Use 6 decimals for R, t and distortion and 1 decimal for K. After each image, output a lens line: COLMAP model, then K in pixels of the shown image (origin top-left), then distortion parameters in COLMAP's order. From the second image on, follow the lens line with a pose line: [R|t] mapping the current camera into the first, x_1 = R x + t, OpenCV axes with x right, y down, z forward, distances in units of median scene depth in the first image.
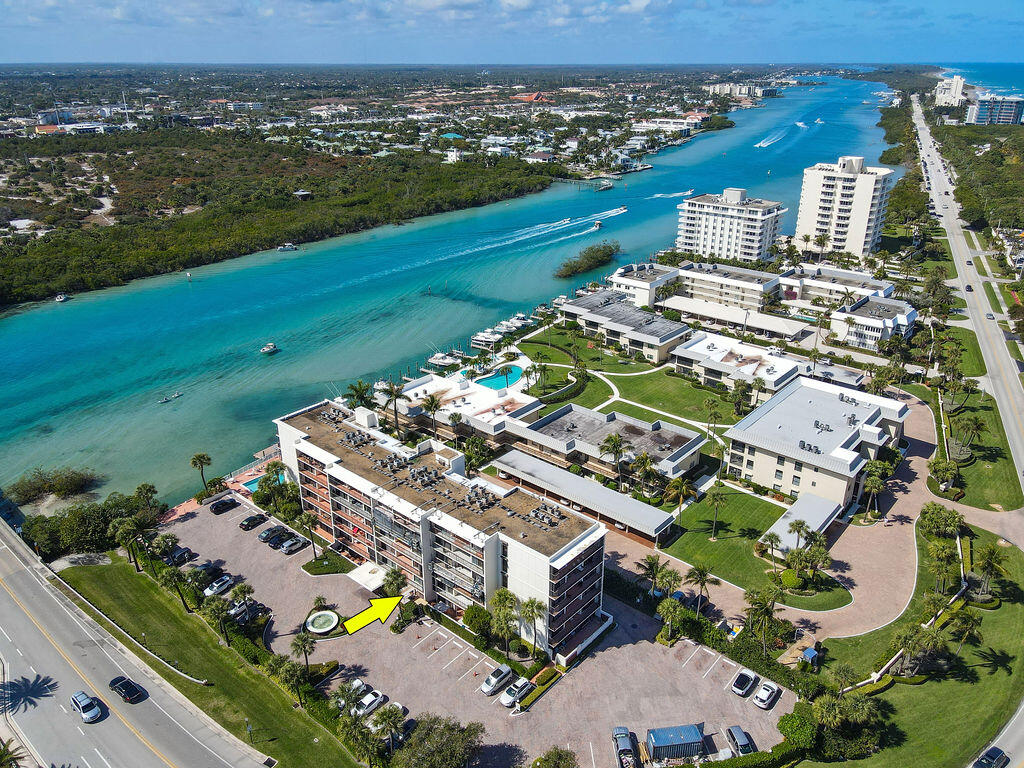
lens RADIAL K [[749.8, 0, 516.4], [0, 749.8, 385.1], [0, 0, 1]] dist [0.016178, 0.004948]
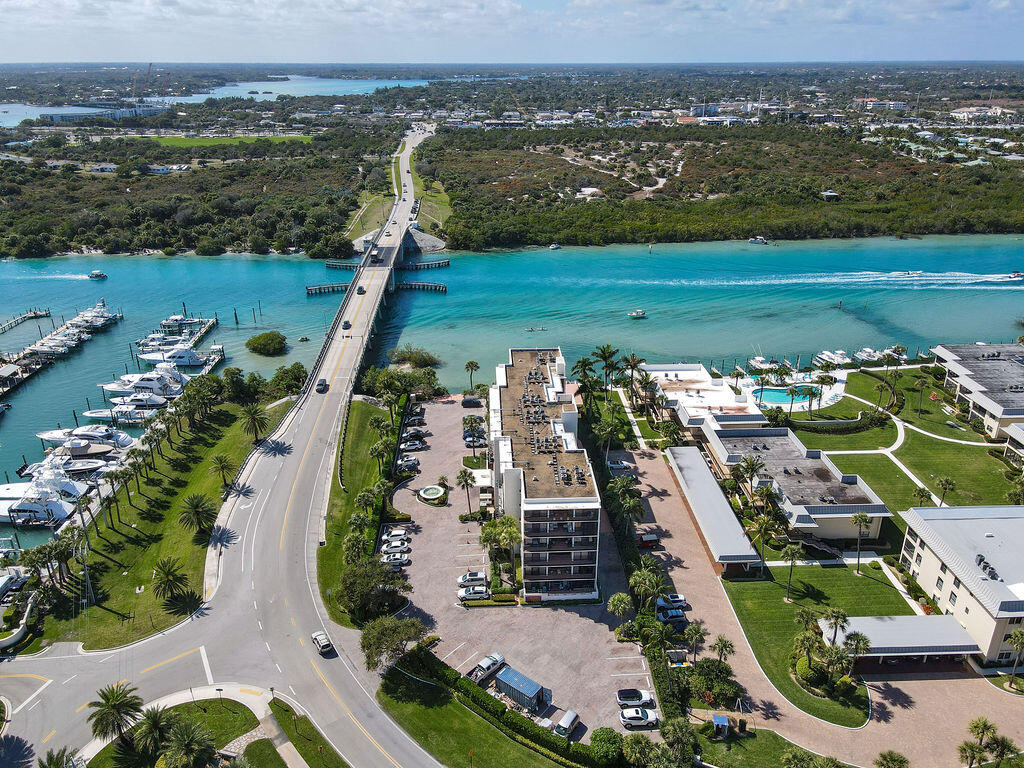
lens RADIAL K [[750.8, 0, 515.6], [0, 750.8, 381.0], [0, 0, 1]] dist [0.017453, 0.005142]
pose [[0.684439, 0.287089, -0.670166, 0.392828], [-0.289224, 0.950701, 0.111882, -0.033105], [0.669247, 0.117252, 0.733730, 0.070599]]
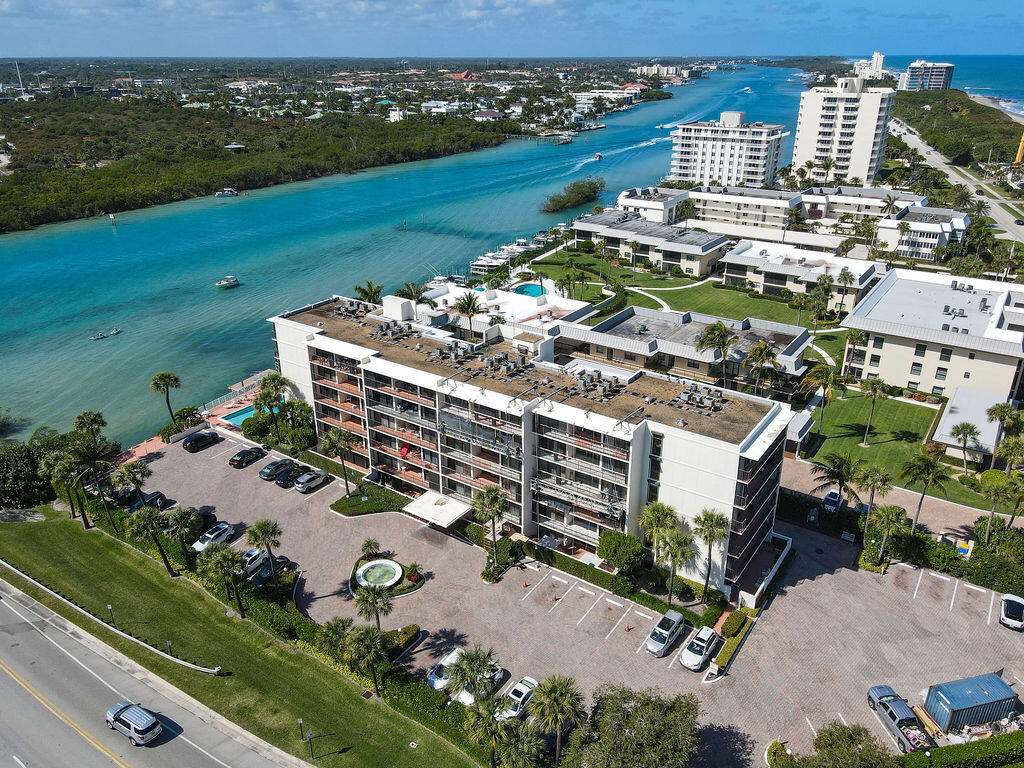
lens RADIAL K [[750.8, 0, 515.6], [0, 750.8, 381.0], [0, 0, 1]] dist [0.017453, 0.005142]
pose [[0.994775, -0.043218, 0.092498, -0.113532], [0.043257, 0.999063, 0.001580, 0.085756], [-0.092480, 0.002429, 0.995712, 0.183493]]
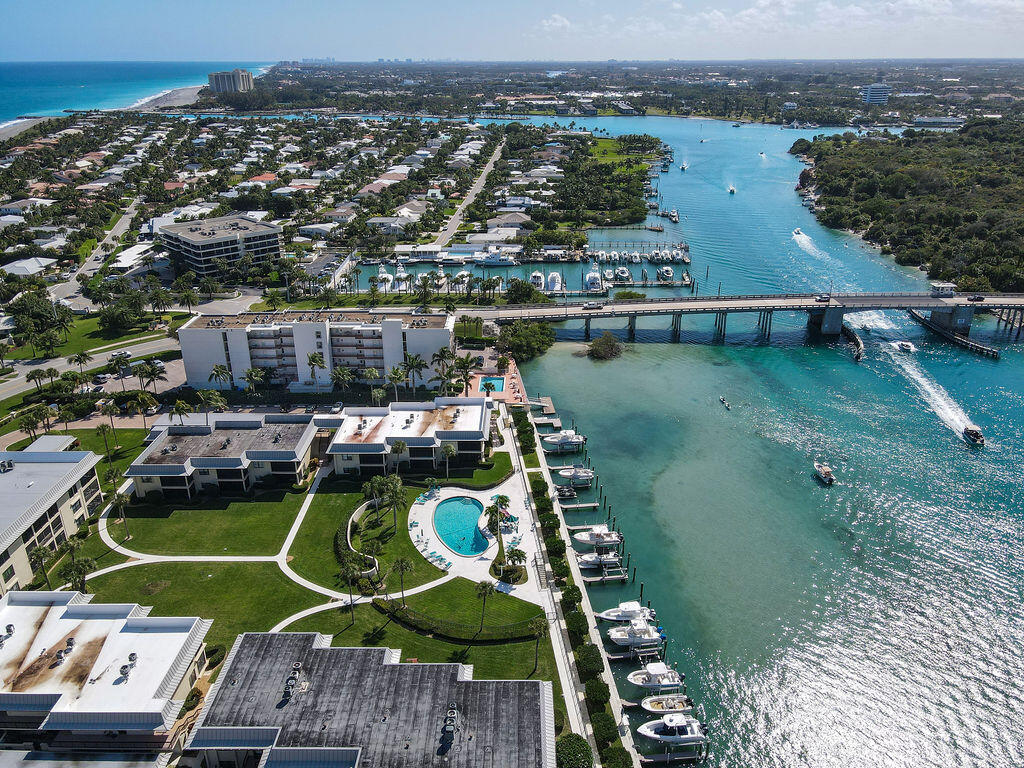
lens RADIAL K [[750.8, 0, 515.6], [0, 750.8, 381.0], [0, 0, 1]] dist [0.017453, 0.005142]
pose [[-0.761669, 0.259505, -0.593731, 0.327385], [-0.256047, 0.721187, 0.643684, -0.578305], [0.595231, 0.642297, -0.482860, 1.329135]]
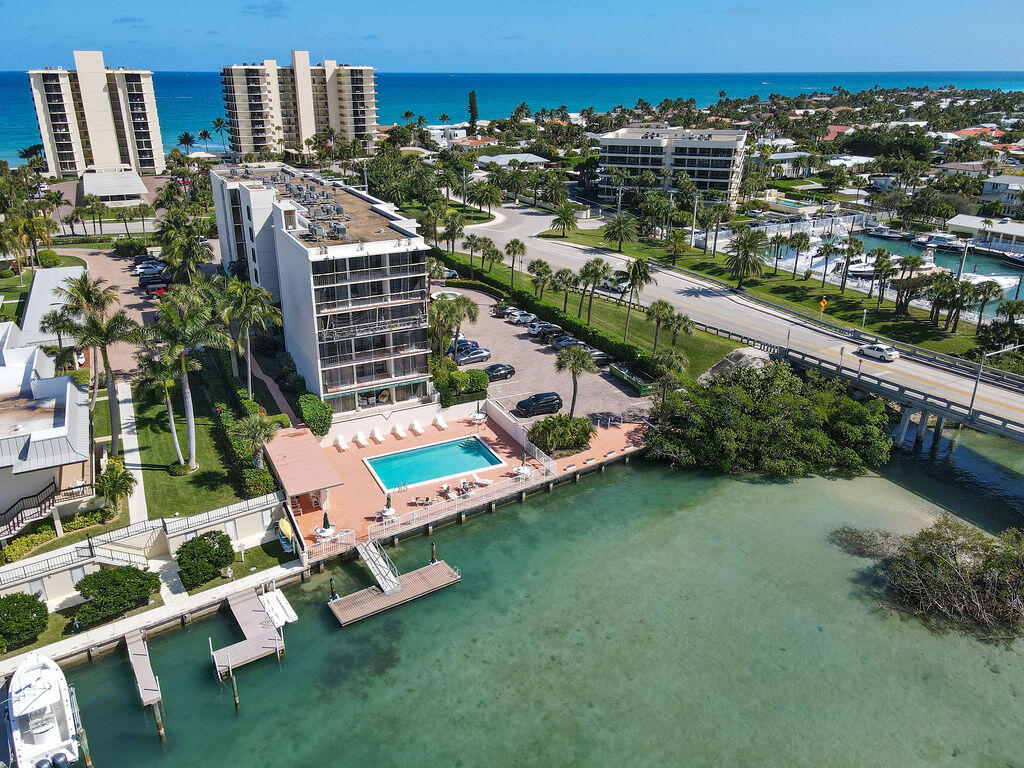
lens RADIAL K [[754.2, 0, 498.5], [0, 754.2, 378.4], [0, 0, 1]] dist [0.022581, 0.001973]
pose [[-0.922608, -0.145650, 0.357185, -0.415075], [0.153986, 0.709928, 0.687234, -0.174804], [-0.353672, 0.689049, -0.632557, 1.006907]]
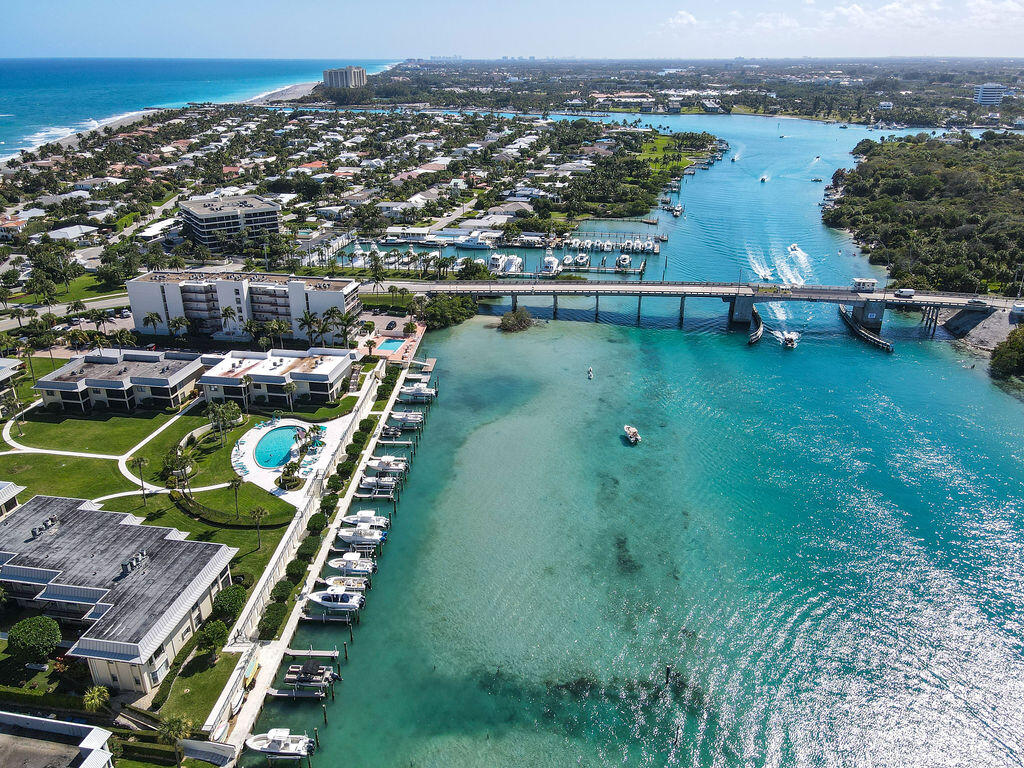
lens RADIAL K [[750.8, 0, 515.6], [0, 750.8, 381.0], [0, 0, 1]] dist [0.017453, 0.005142]
pose [[-0.853264, 0.209123, -0.477712, 0.141436], [-0.207269, 0.704601, 0.678658, -0.692274], [0.478519, 0.678089, -0.557866, 1.594104]]
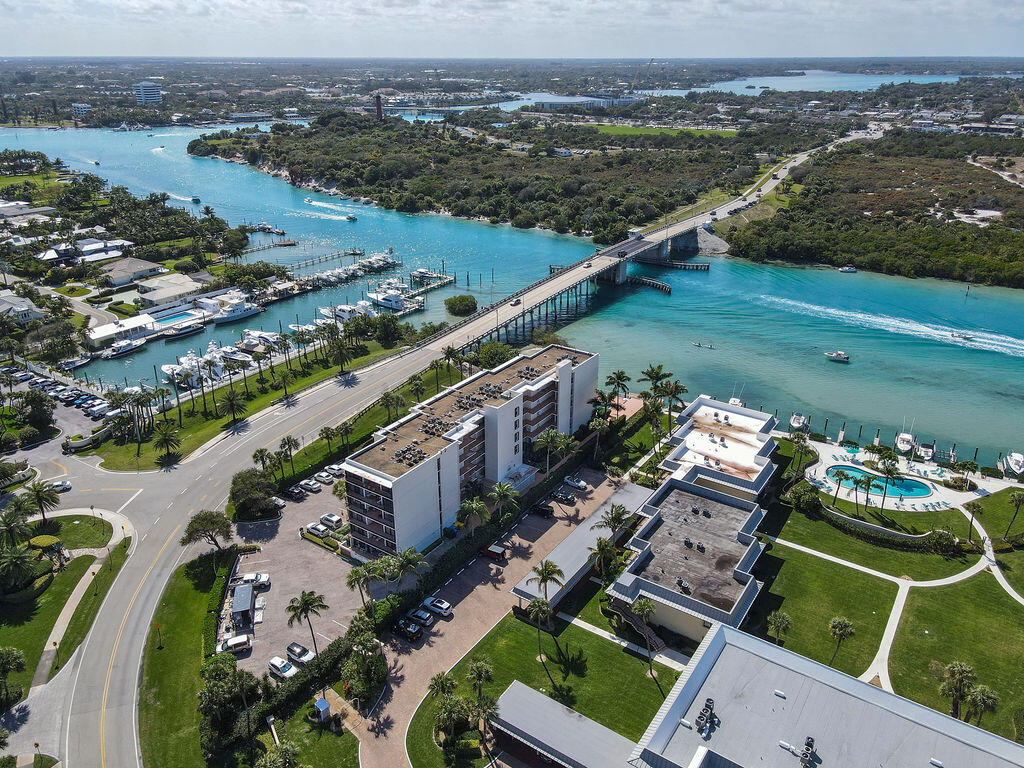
lens RADIAL K [[750.8, 0, 515.6], [0, 750.8, 381.0], [0, 0, 1]] dist [0.017453, 0.005142]
pose [[0.112177, 0.397751, -0.910610, 0.603224], [-0.396533, 0.858186, 0.326004, -0.205060], [0.911141, 0.324517, 0.253991, 0.471977]]
